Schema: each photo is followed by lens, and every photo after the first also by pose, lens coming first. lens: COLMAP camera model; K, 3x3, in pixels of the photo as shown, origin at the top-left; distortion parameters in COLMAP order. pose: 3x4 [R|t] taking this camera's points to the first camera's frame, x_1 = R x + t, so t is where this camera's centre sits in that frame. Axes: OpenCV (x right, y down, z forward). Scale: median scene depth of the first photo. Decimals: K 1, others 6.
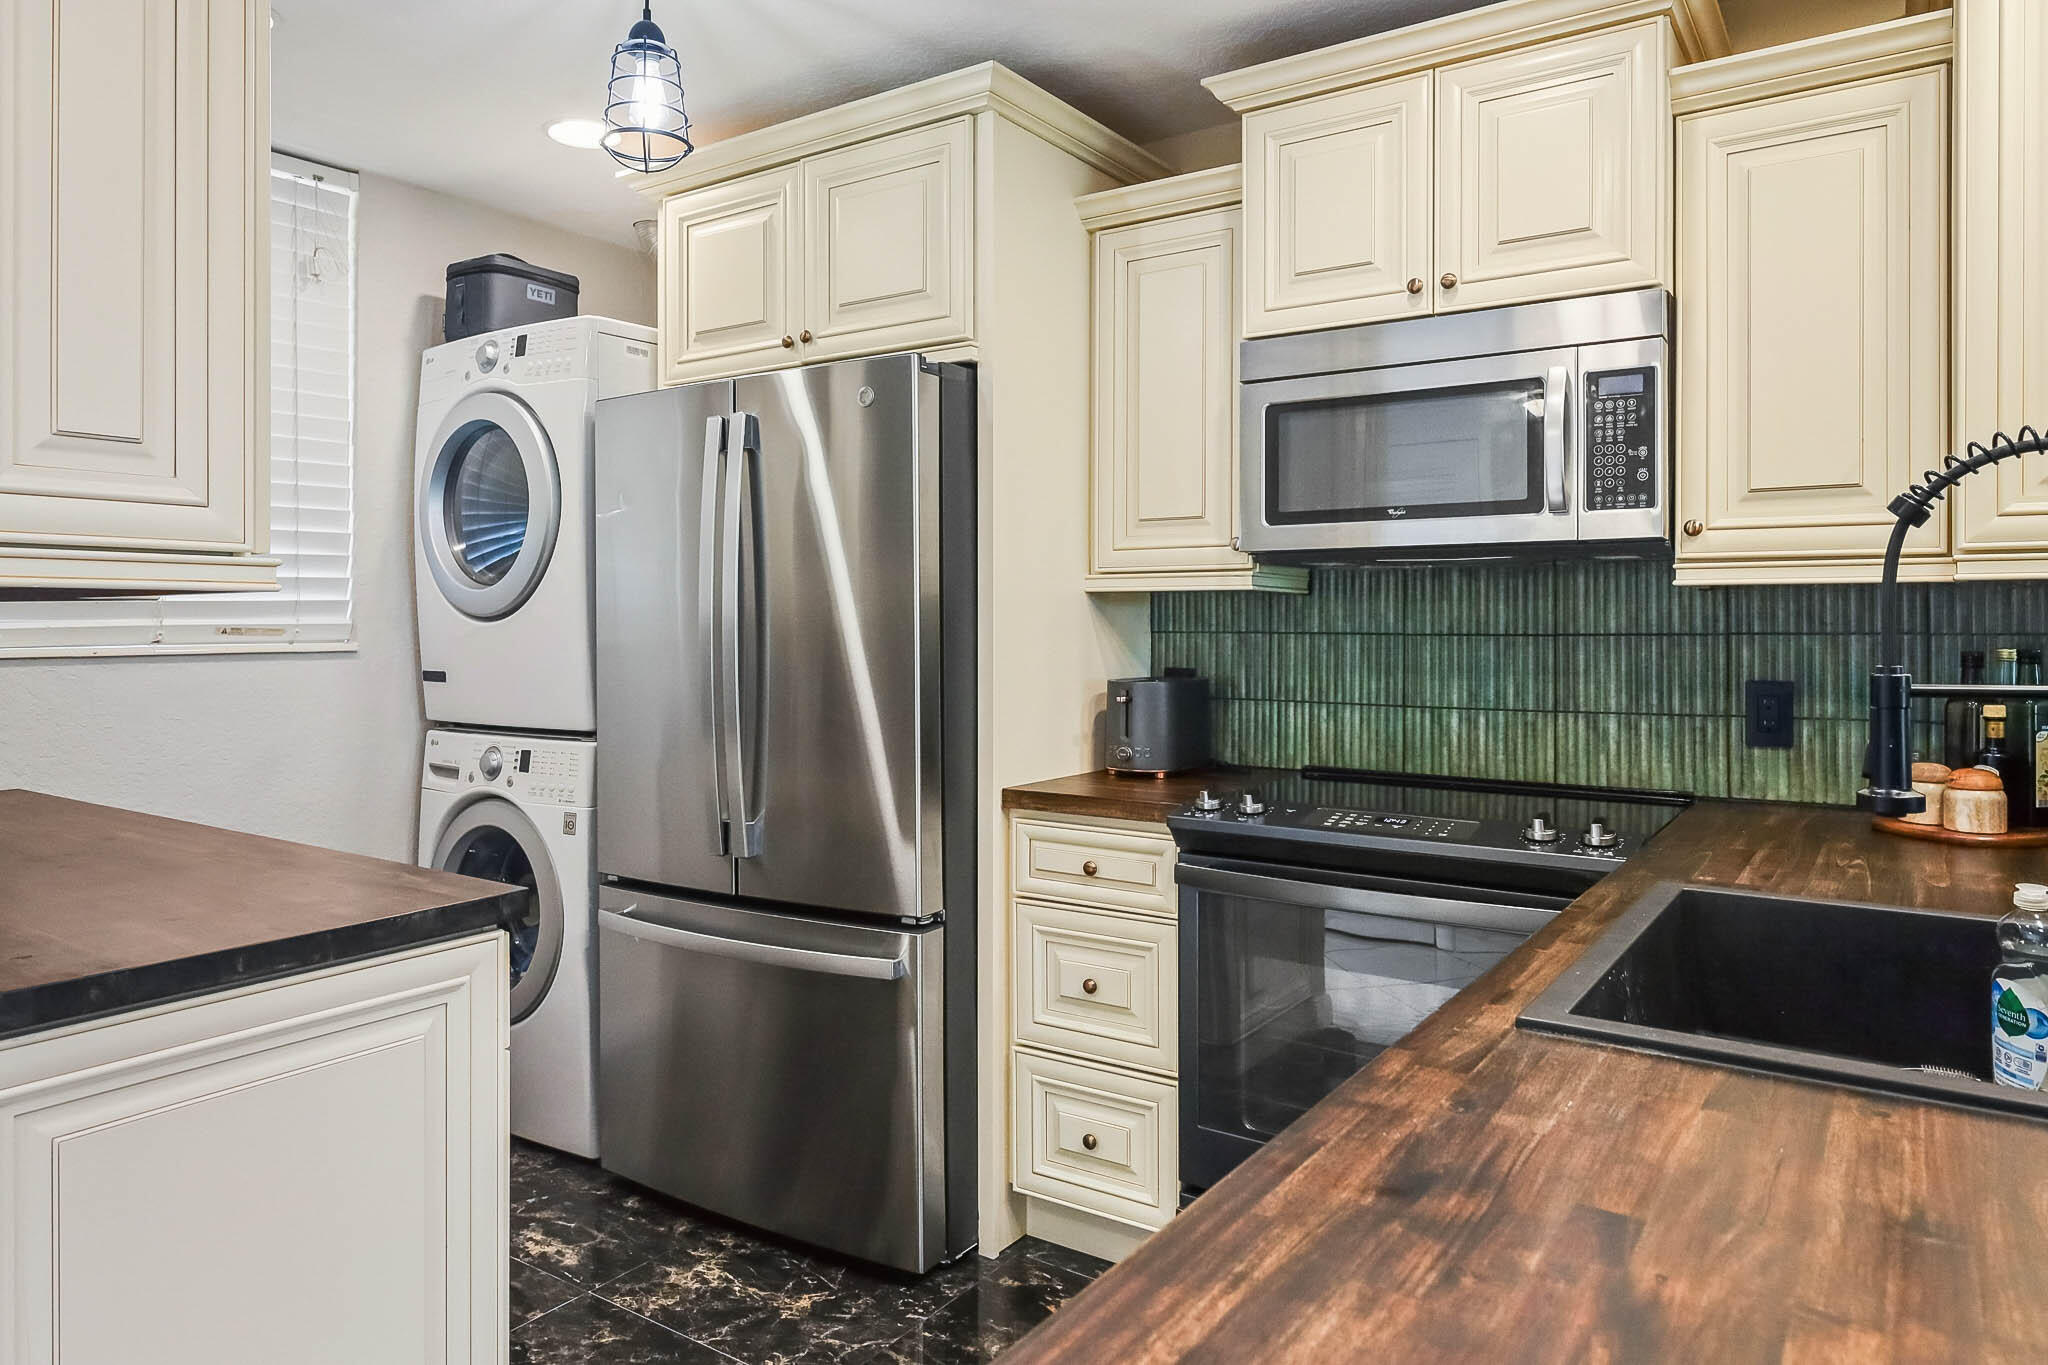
lens RADIAL K [[1316.0, 0, 1032.1], [0, 1316.0, 619.0], [0, 0, 1]] dist [0.004042, -0.002376]
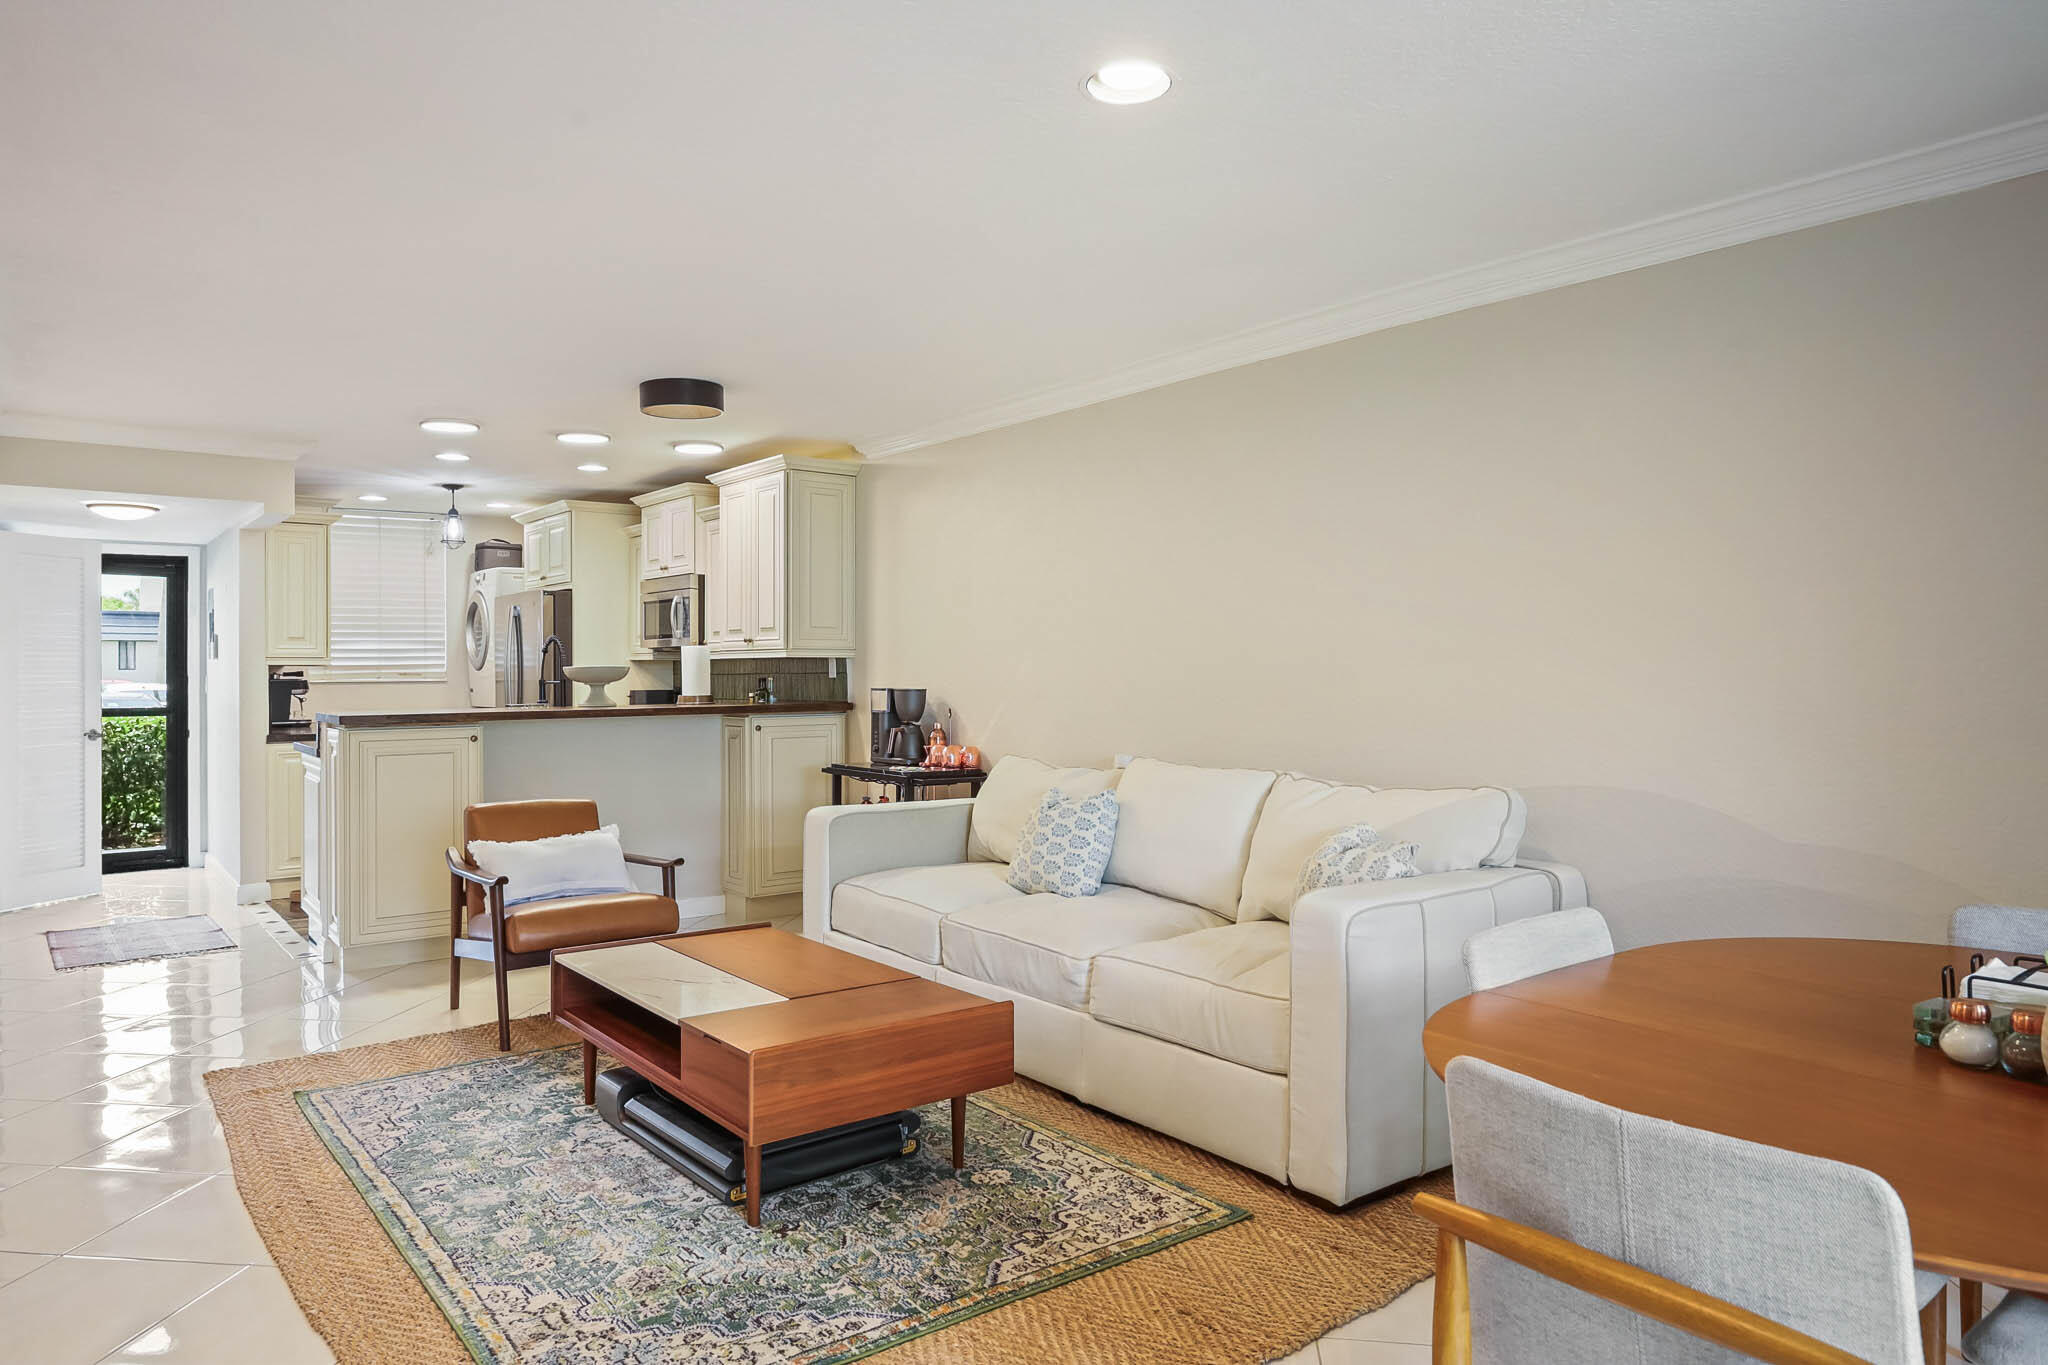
lens RADIAL K [[1316.0, 0, 1063.0], [0, 1316.0, 666.1], [0, 0, 1]] dist [0.004042, -0.002376]
pose [[0.955831, -0.003209, -0.293898, 1.702827], [0.002714, 0.999994, -0.002090, 0.000985], [0.293903, 0.001200, 0.955834, -1.422061]]
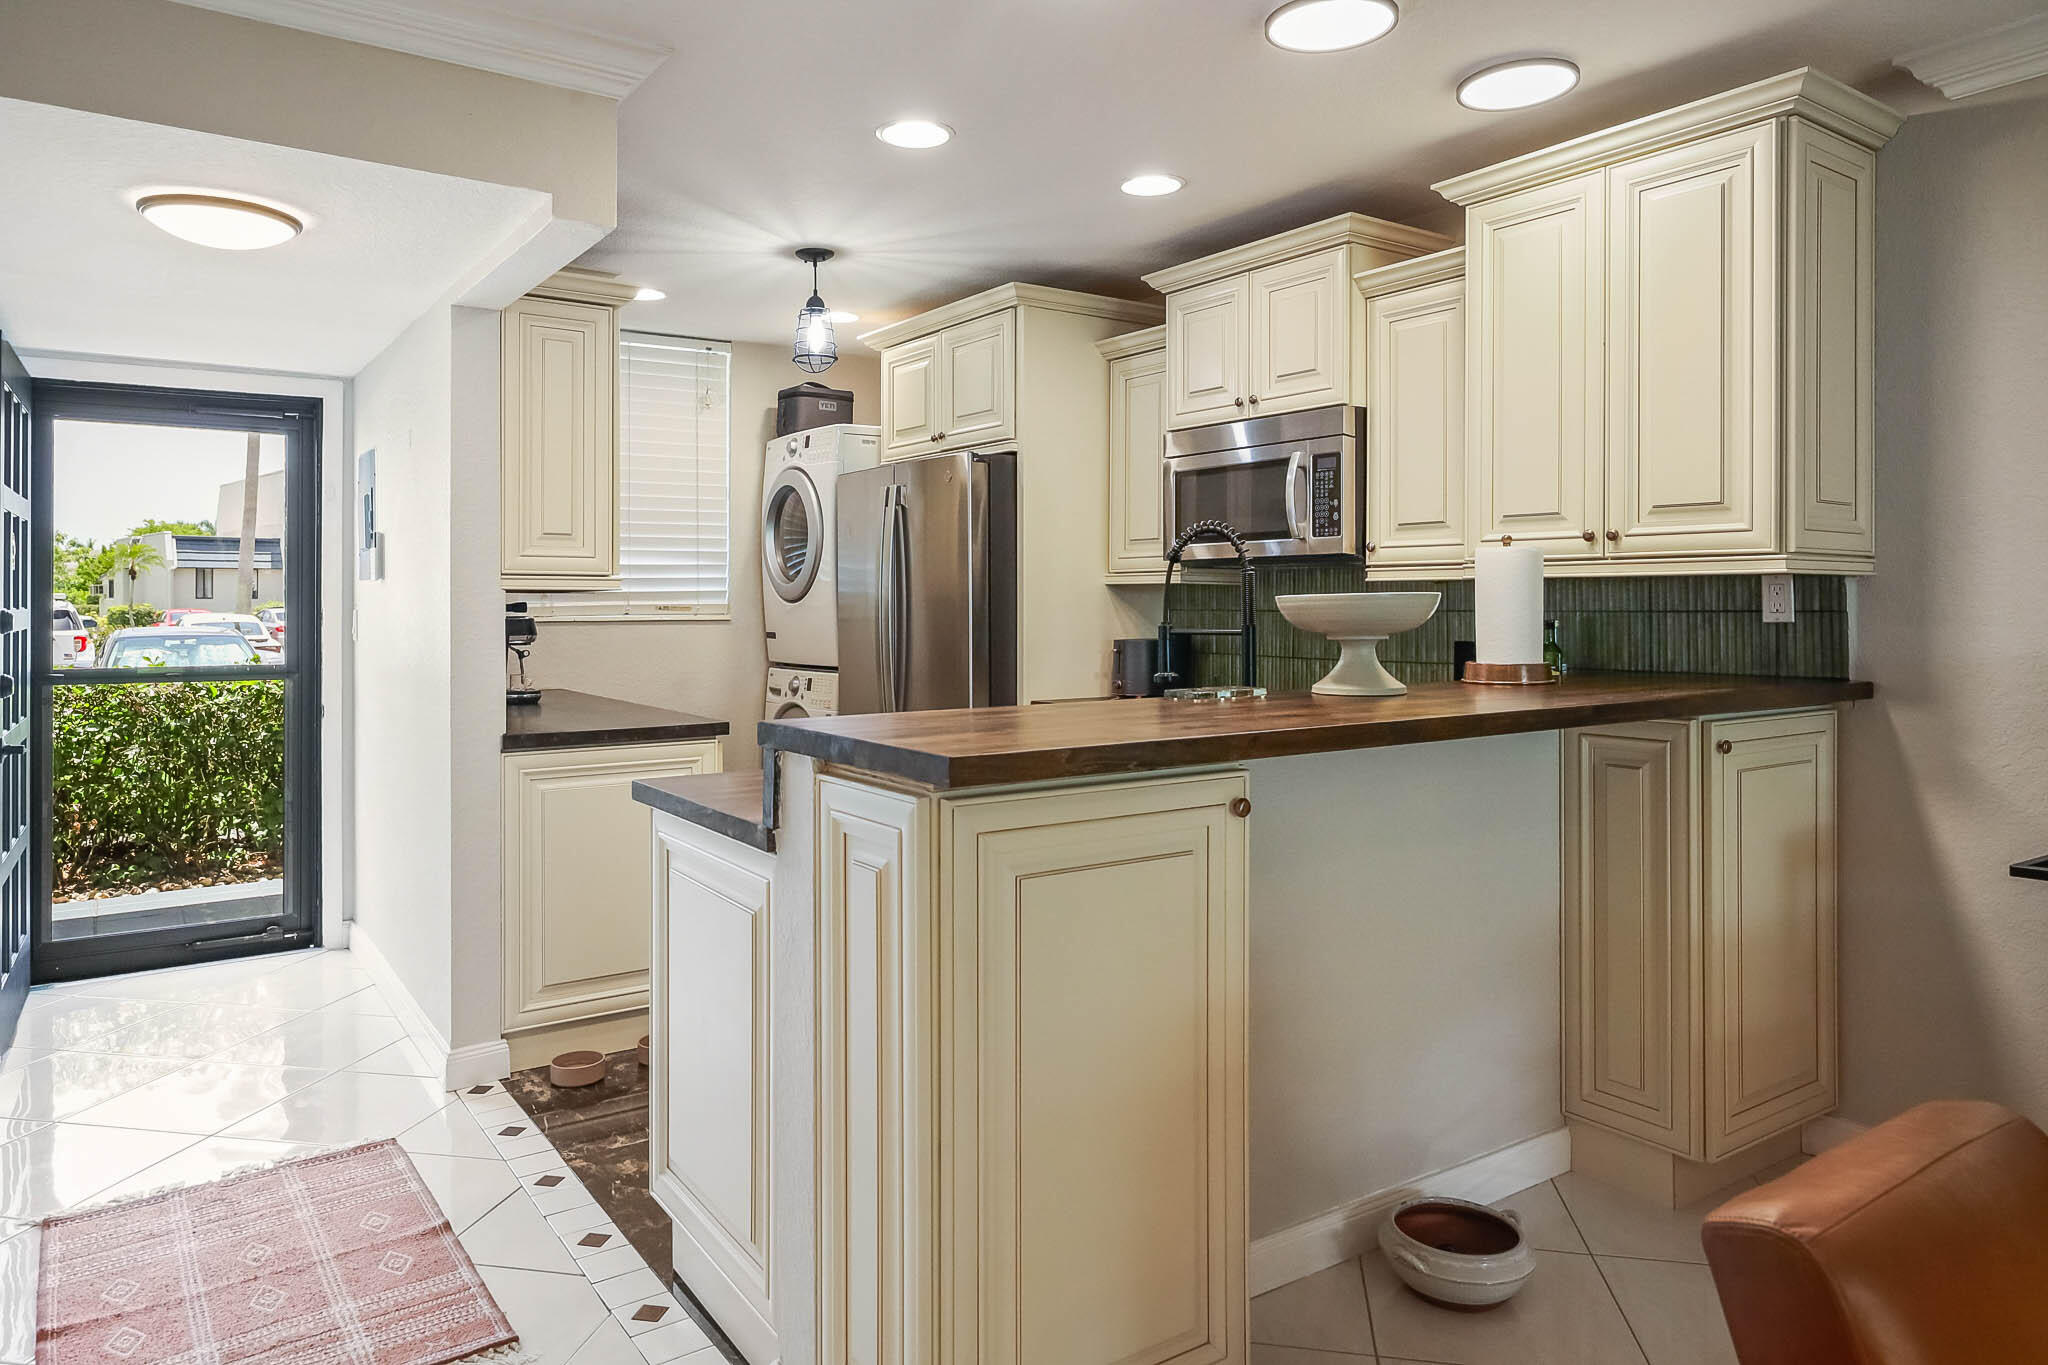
lens RADIAL K [[1316.0, 0, 1038.3], [0, 1316.0, 601.7], [0, 0, 1]] dist [0.004042, -0.002376]
pose [[0.939066, 0.000922, -0.343735, 0.482780], [-0.001002, 0.999999, -0.000054, 0.000312], [0.343735, 0.000395, 0.939067, -0.503974]]
